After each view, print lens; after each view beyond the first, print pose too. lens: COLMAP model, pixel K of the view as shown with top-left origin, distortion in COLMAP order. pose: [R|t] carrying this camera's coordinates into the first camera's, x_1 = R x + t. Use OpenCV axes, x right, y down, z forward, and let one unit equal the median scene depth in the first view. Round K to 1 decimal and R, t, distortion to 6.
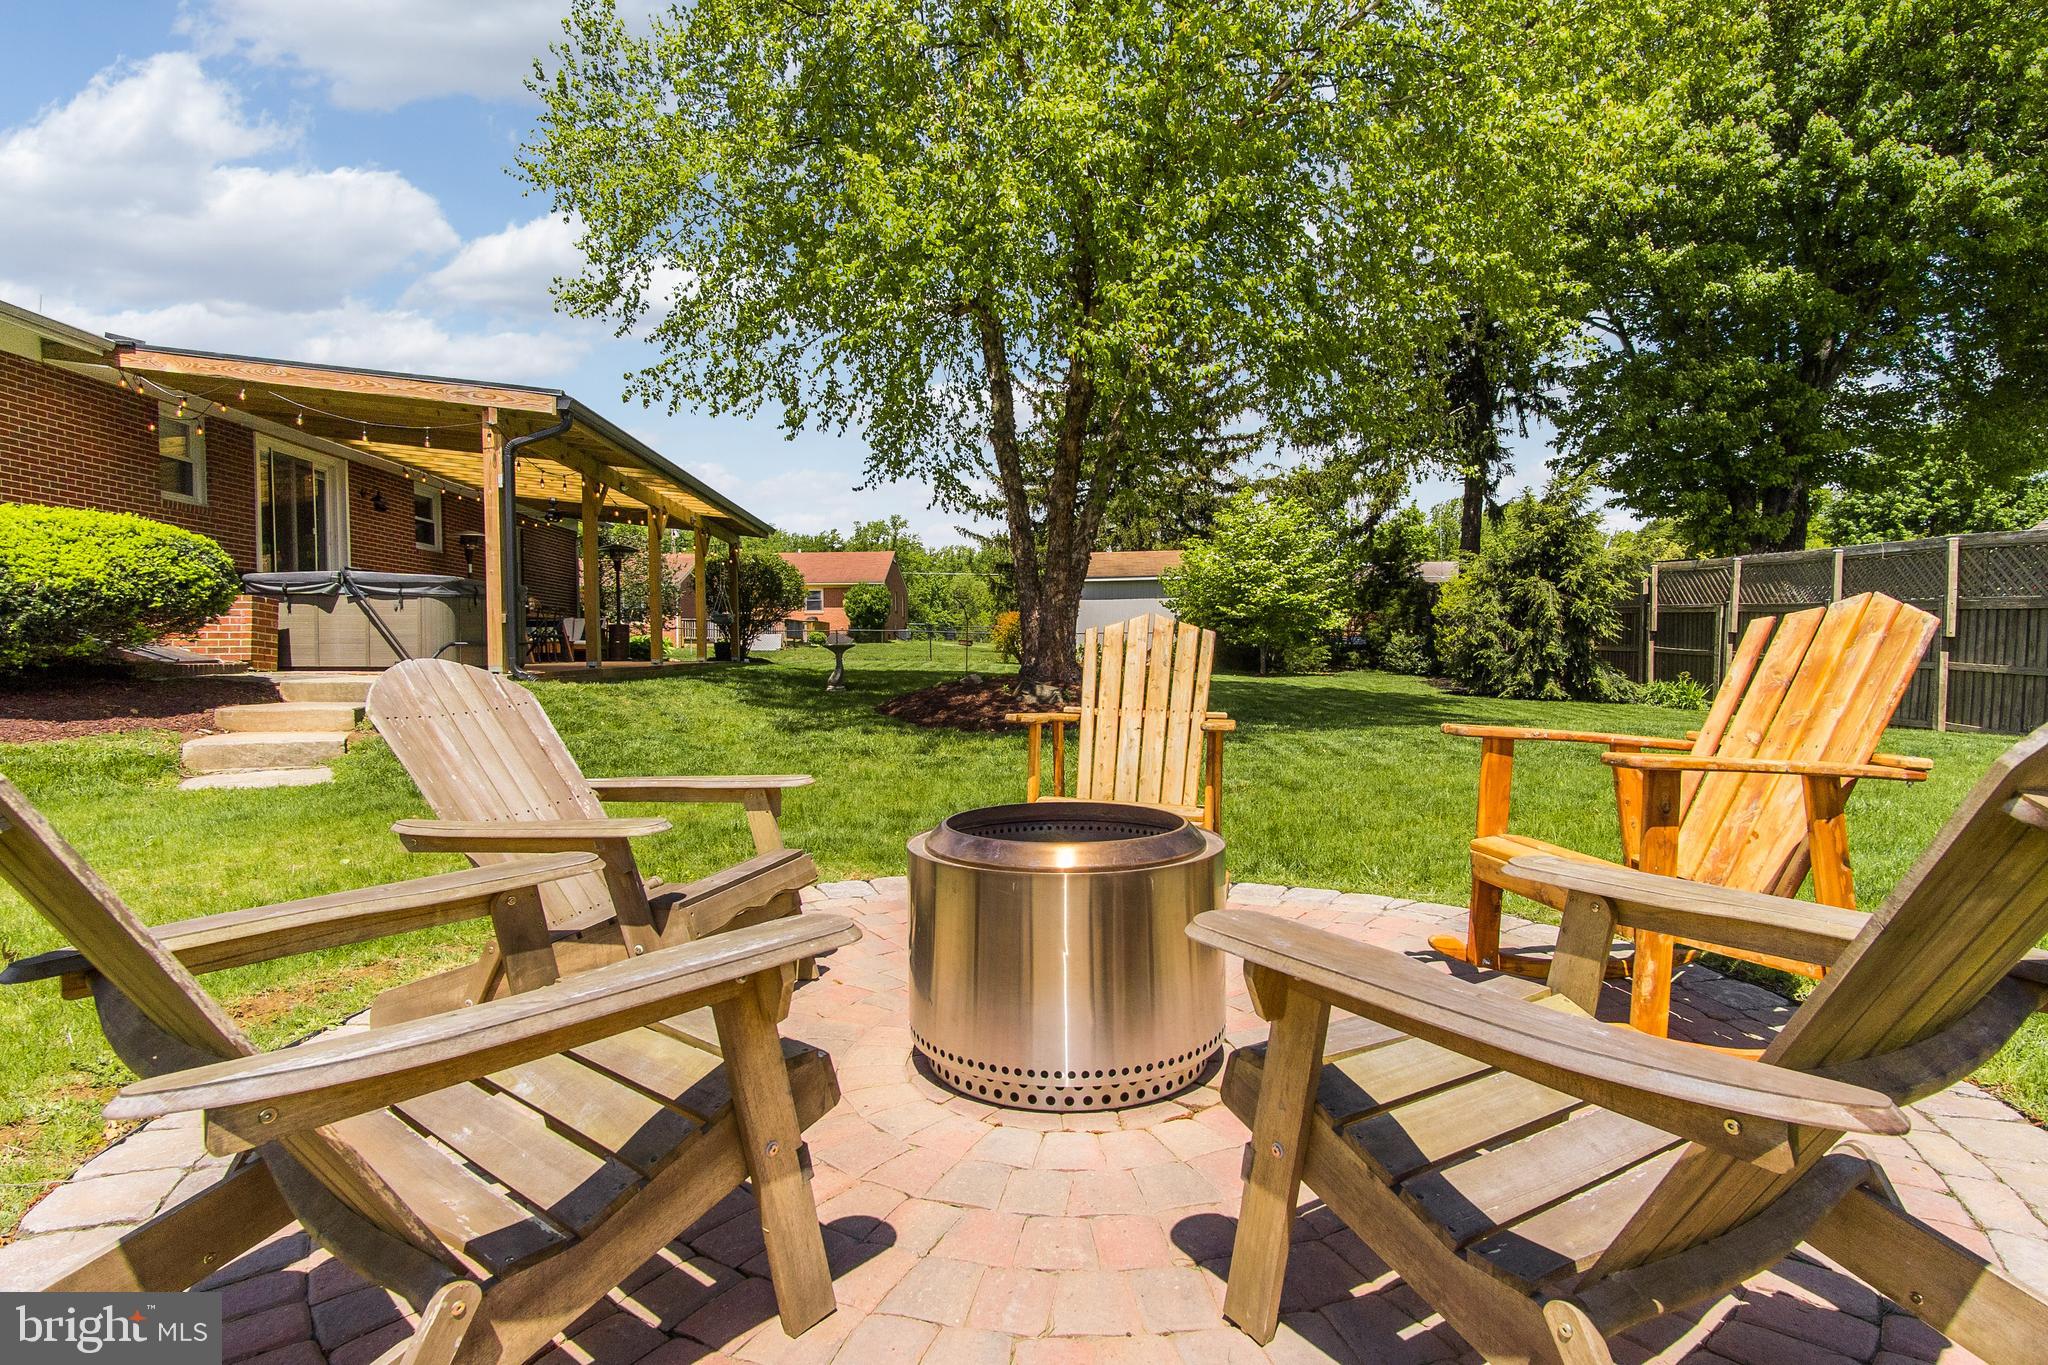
lens RADIAL K [[1078.9, 0, 1032.9], [0, 1078.9, 677.8], [0, 0, 1]] dist [0.005333, 0.002031]
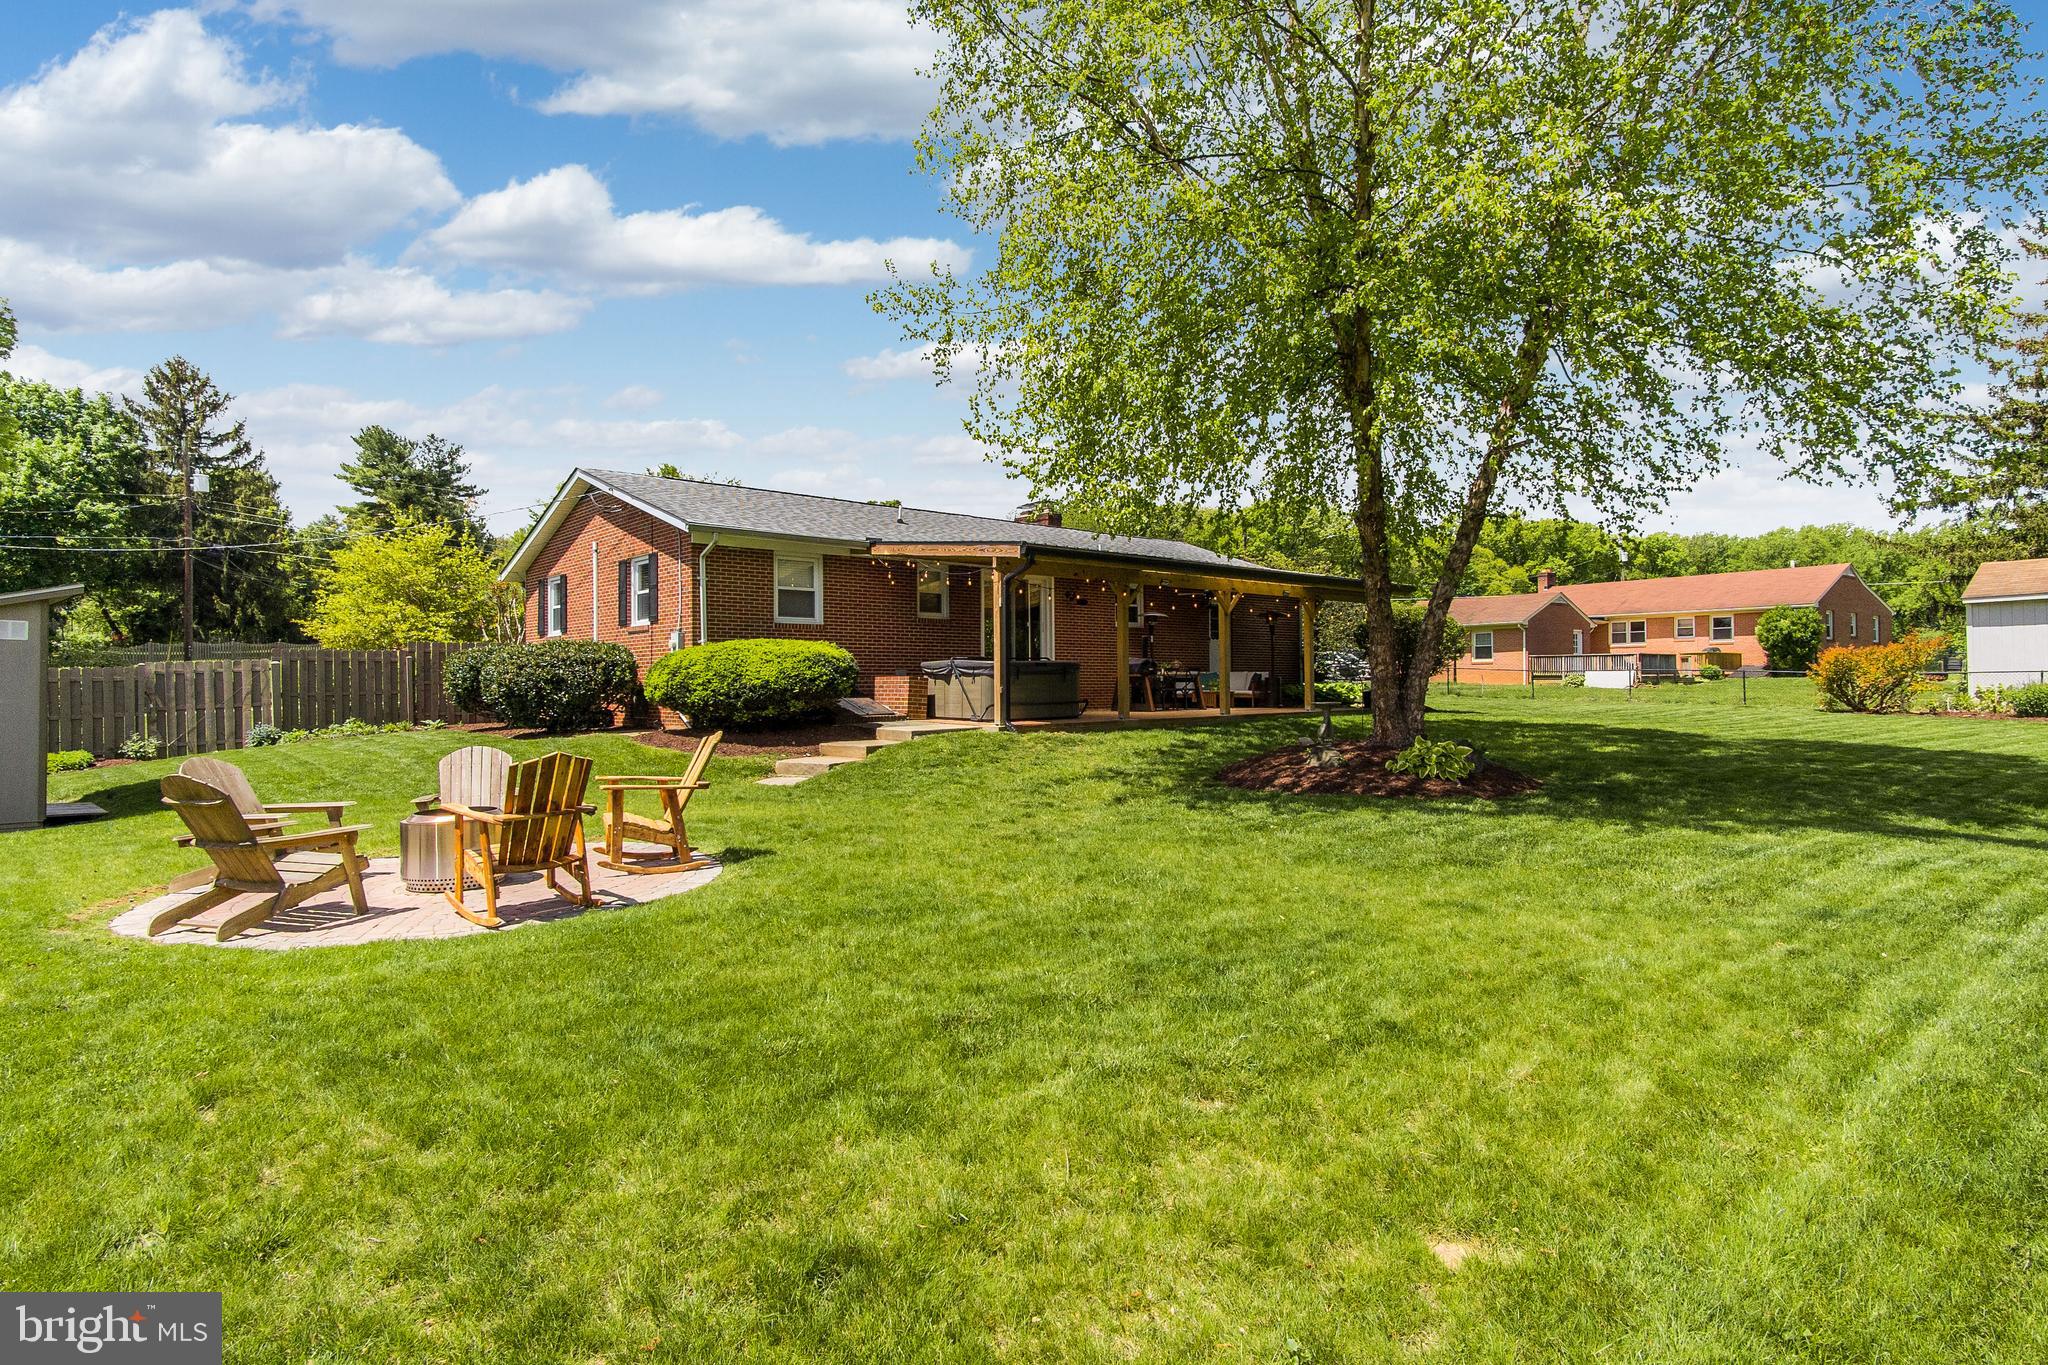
lens RADIAL K [[1078.9, 0, 1032.9], [0, 1078.9, 677.8], [0, 0, 1]] dist [0.005333, 0.002031]
pose [[0.615502, -0.000359, -0.788135, 0.503264], [-0.016984, 0.999762, -0.013718, -0.034327], [0.787952, 0.021829, 0.615349, 0.052401]]
